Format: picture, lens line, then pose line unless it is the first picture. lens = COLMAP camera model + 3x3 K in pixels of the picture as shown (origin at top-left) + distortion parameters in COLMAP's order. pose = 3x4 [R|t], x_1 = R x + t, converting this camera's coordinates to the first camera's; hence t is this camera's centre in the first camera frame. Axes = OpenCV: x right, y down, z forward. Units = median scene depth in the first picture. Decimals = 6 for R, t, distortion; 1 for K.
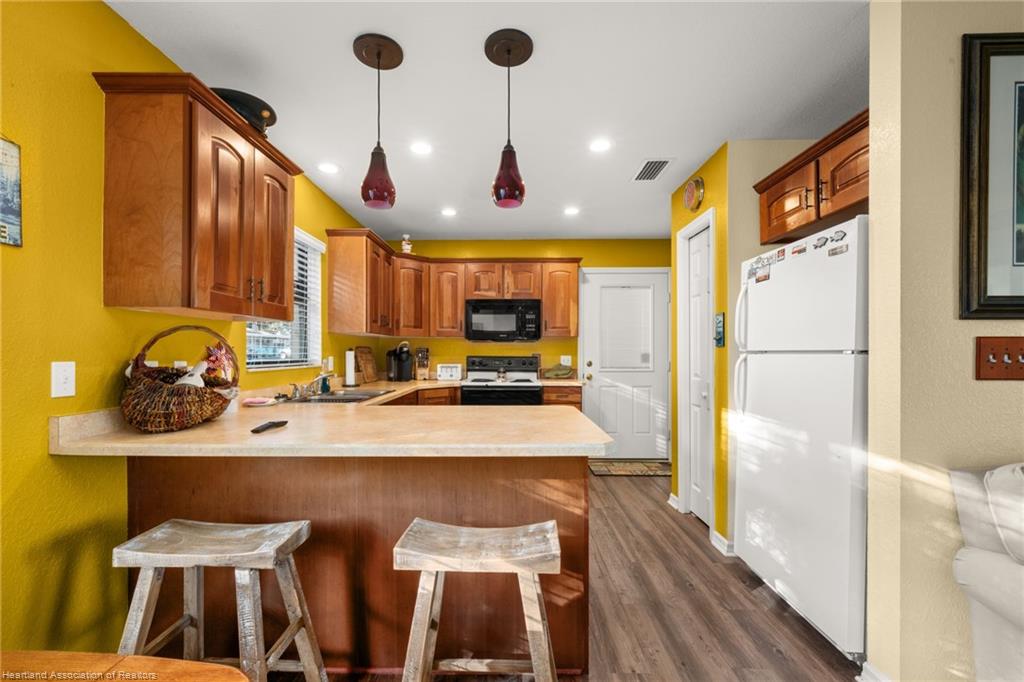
lens RADIAL K [[420.8, 0, 497.5], [0, 420.8, 361.1], [0, 0, 1]] dist [0.002479, 0.000020]
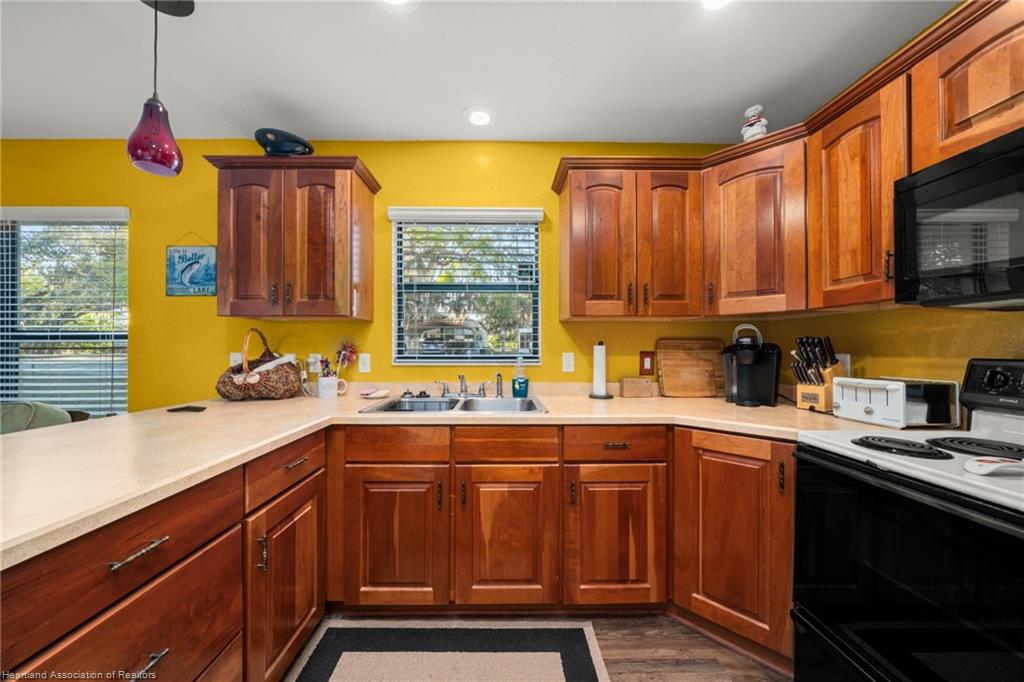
lens RADIAL K [[353.5, 0, 499.5], [0, 353.5, 346.4], [0, 0, 1]] dist [-0.007800, 0.000999]
pose [[0.036904, -0.005229, -0.999305, 0.249268], [-0.019181, 0.999798, -0.005940, -0.017793], [0.999135, 0.019386, 0.036797, 0.947350]]
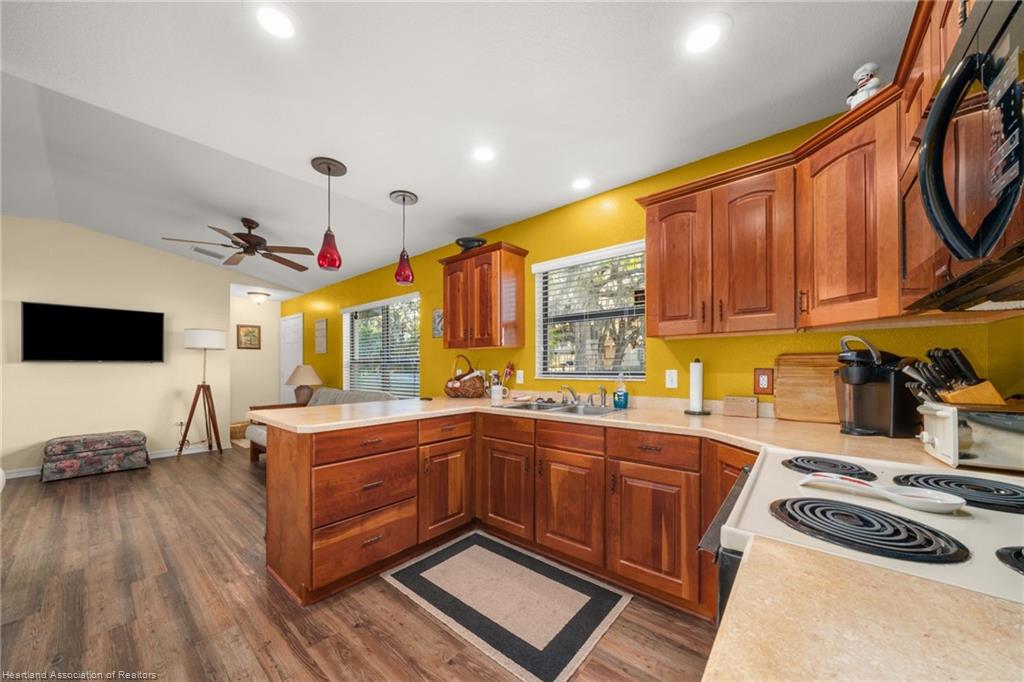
lens RADIAL K [[353.5, 0, 501.1], [0, 353.5, 364.5], [0, 0, 1]] dist [-0.007800, 0.000999]
pose [[-0.628282, -0.001550, -0.777984, 0.354750], [-0.009023, 0.999945, 0.005294, -0.023759], [0.777934, 0.010346, -0.628261, 1.293318]]
